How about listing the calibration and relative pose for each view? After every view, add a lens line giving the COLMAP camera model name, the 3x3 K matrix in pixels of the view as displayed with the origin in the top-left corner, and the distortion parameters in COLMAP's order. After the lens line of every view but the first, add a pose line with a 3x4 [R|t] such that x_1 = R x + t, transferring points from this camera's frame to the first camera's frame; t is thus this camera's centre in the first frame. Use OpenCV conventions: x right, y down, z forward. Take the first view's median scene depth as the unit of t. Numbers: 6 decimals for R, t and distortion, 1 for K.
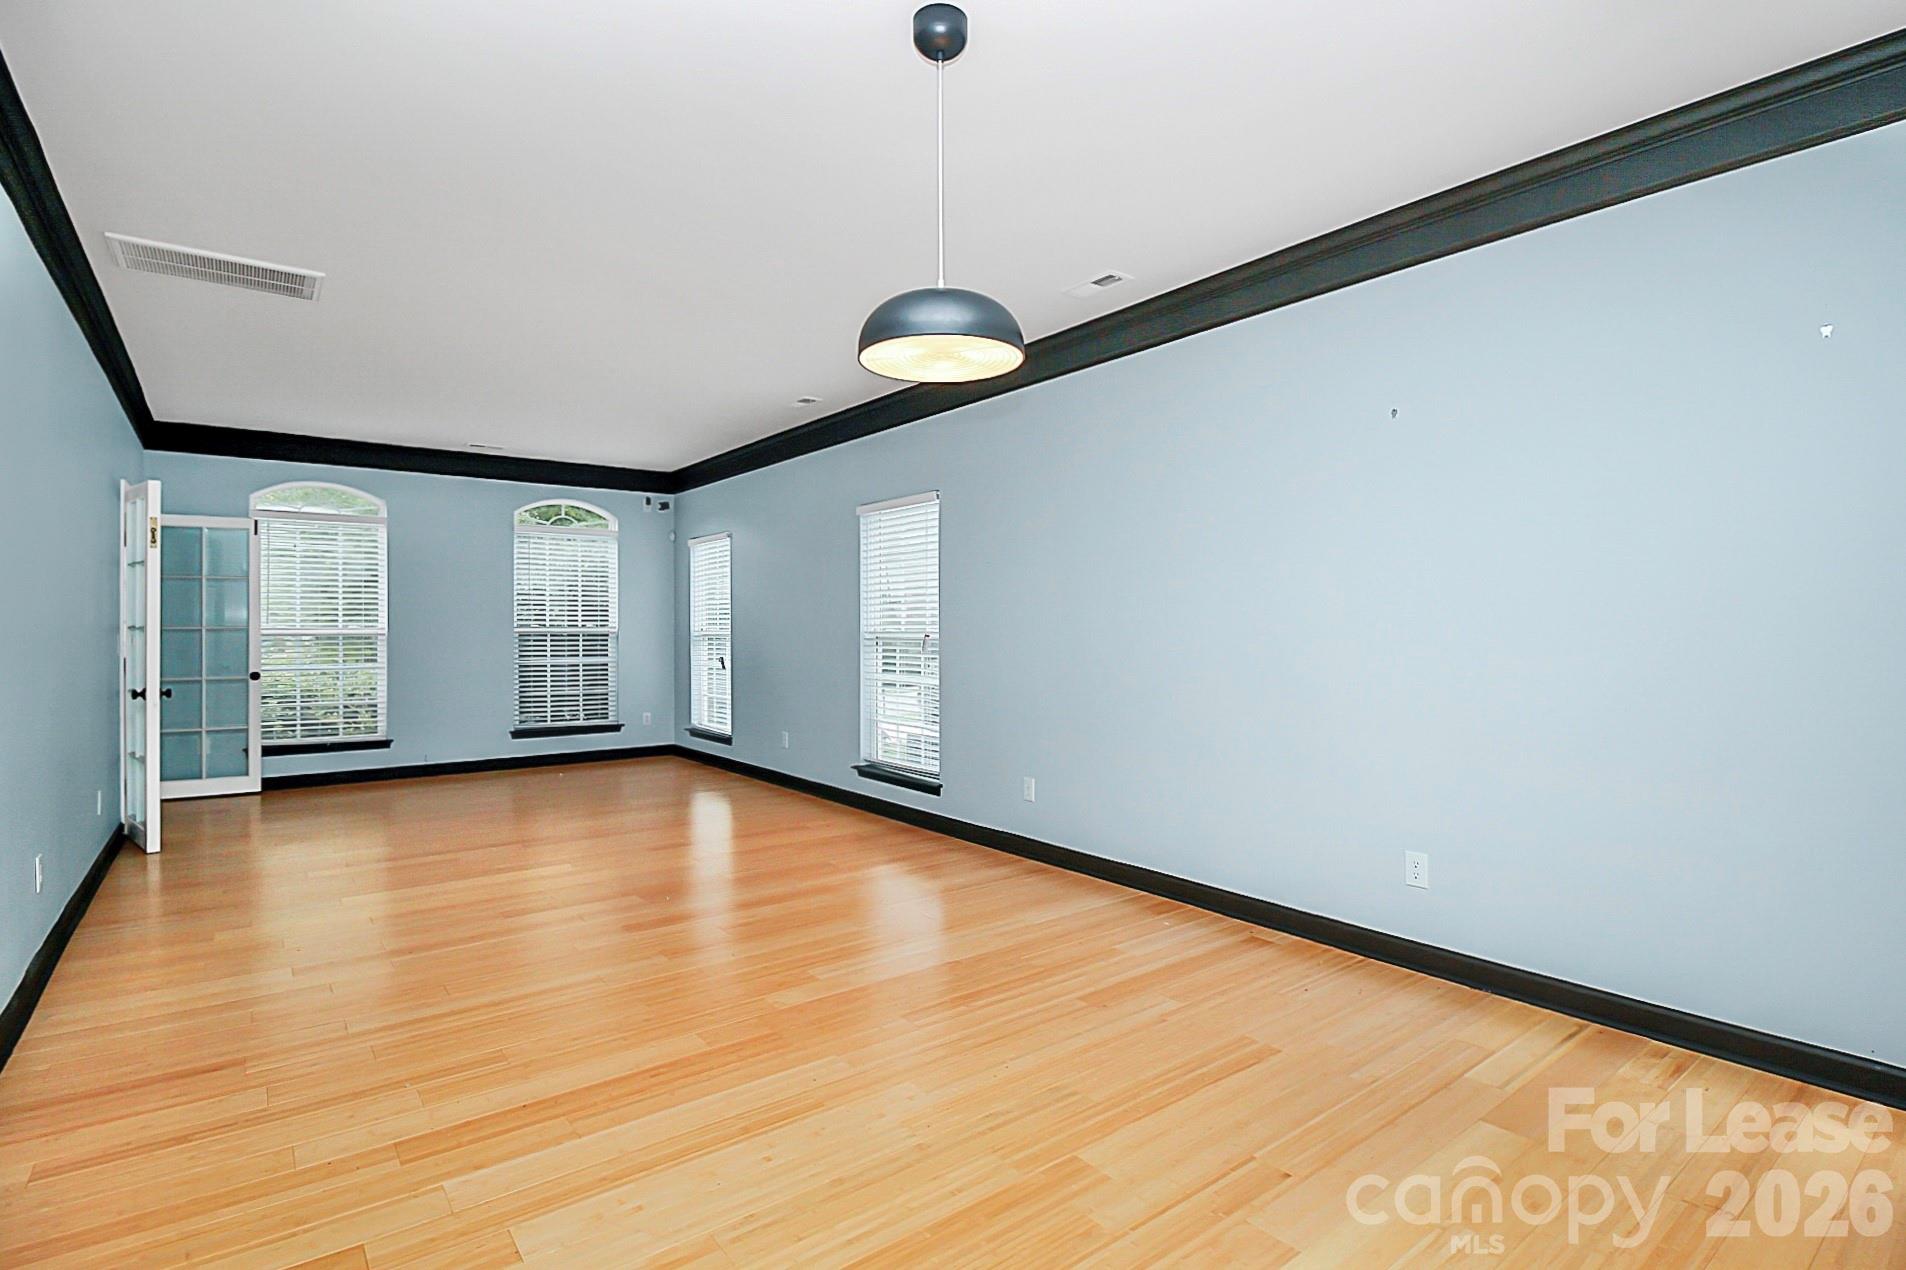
lens RADIAL K [[932.4, 0, 953.5], [0, 932.4, 619.4], [0, 0, 1]] dist [-0.003797, -0.000602]
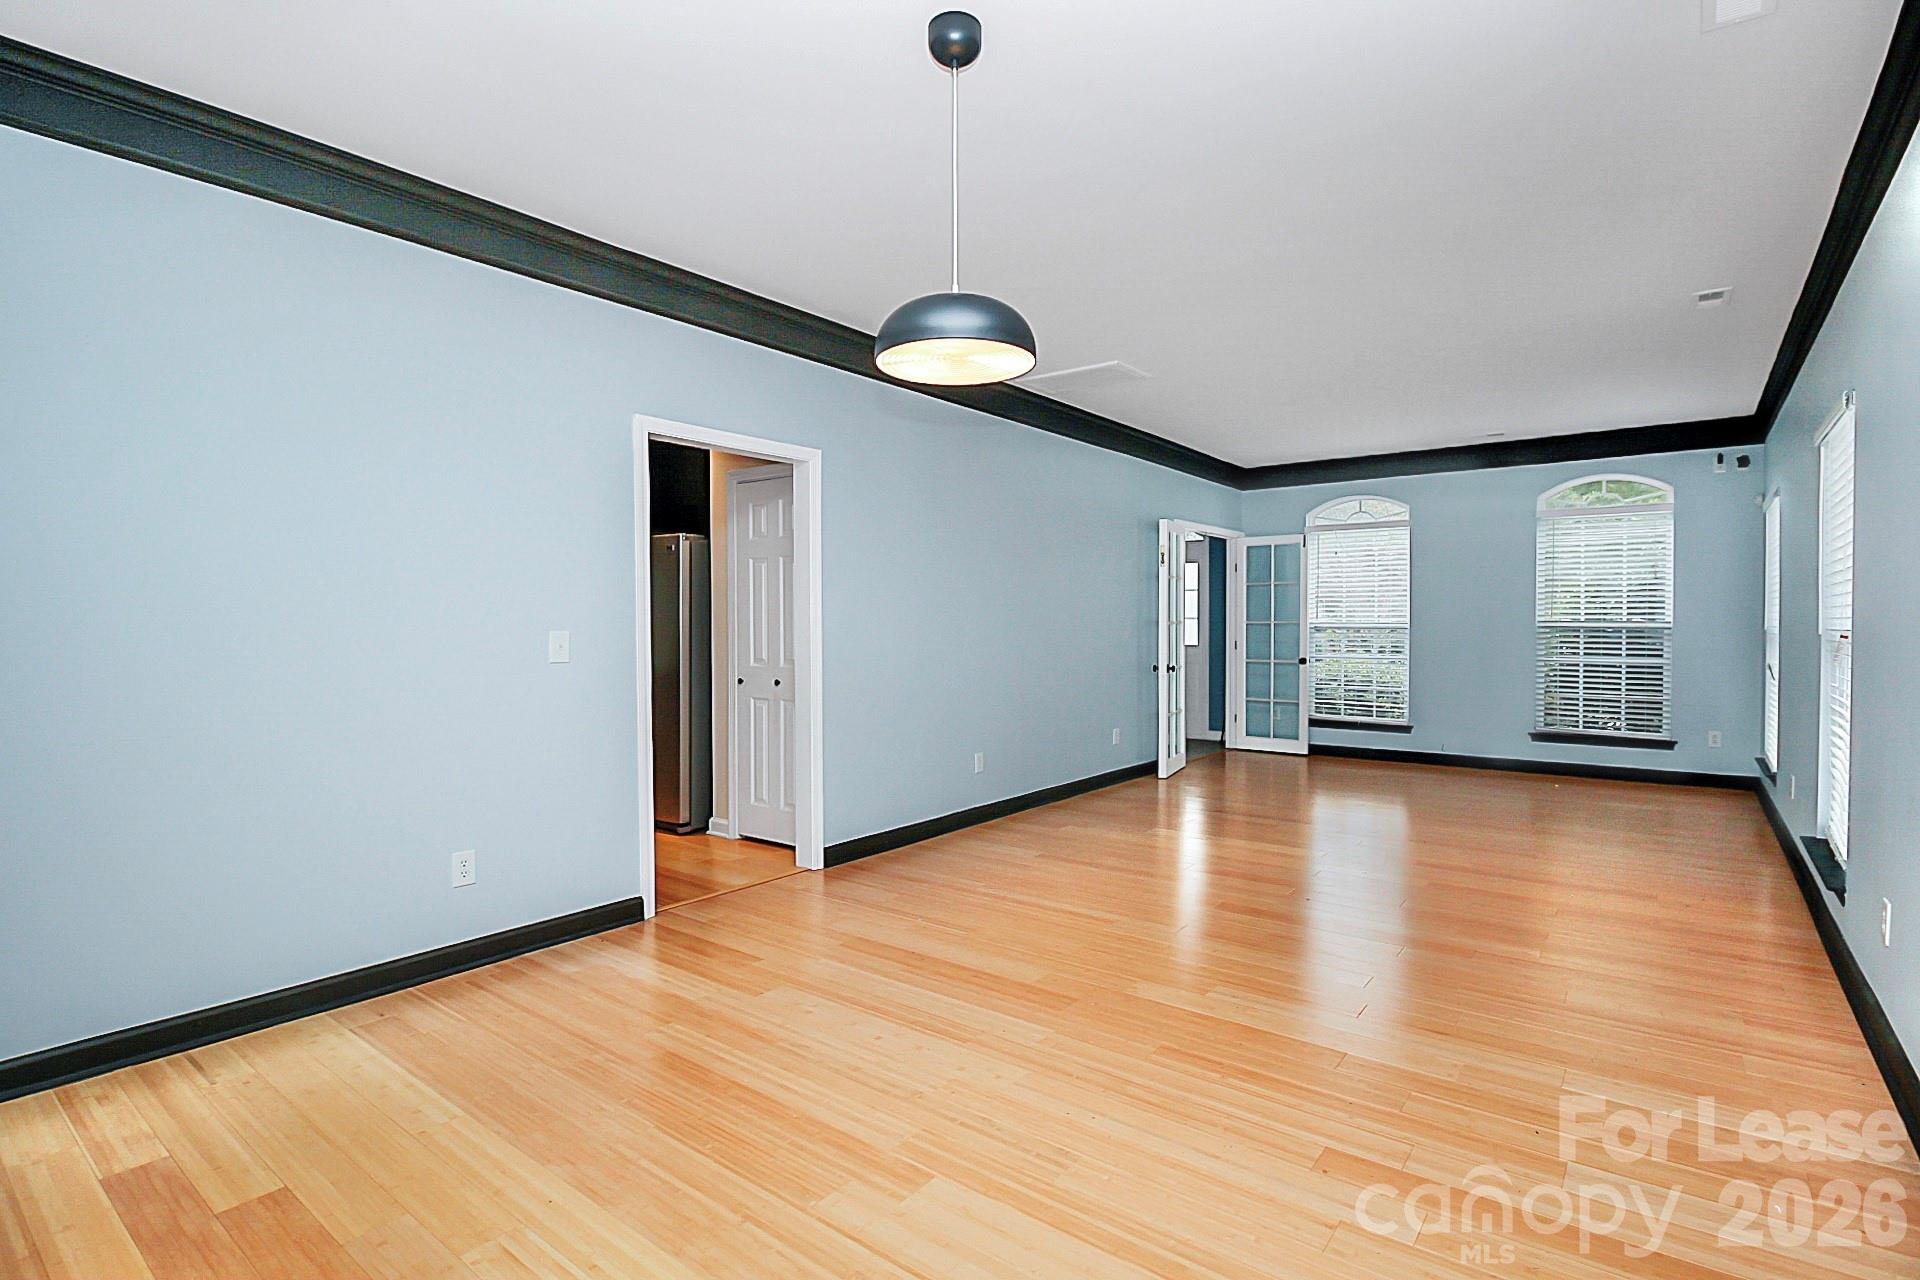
lens RADIAL K [[924.1, 0, 960.0], [0, 924.1, 640.0], [0, 0, 1]] dist [-0.003423, -0.000574]
pose [[0.247884, 0.019499, -0.968593, 0.307448], [0.008872, 0.999710, 0.022396, 0.001046], [0.968749, -0.014145, 0.247639, 0.234377]]
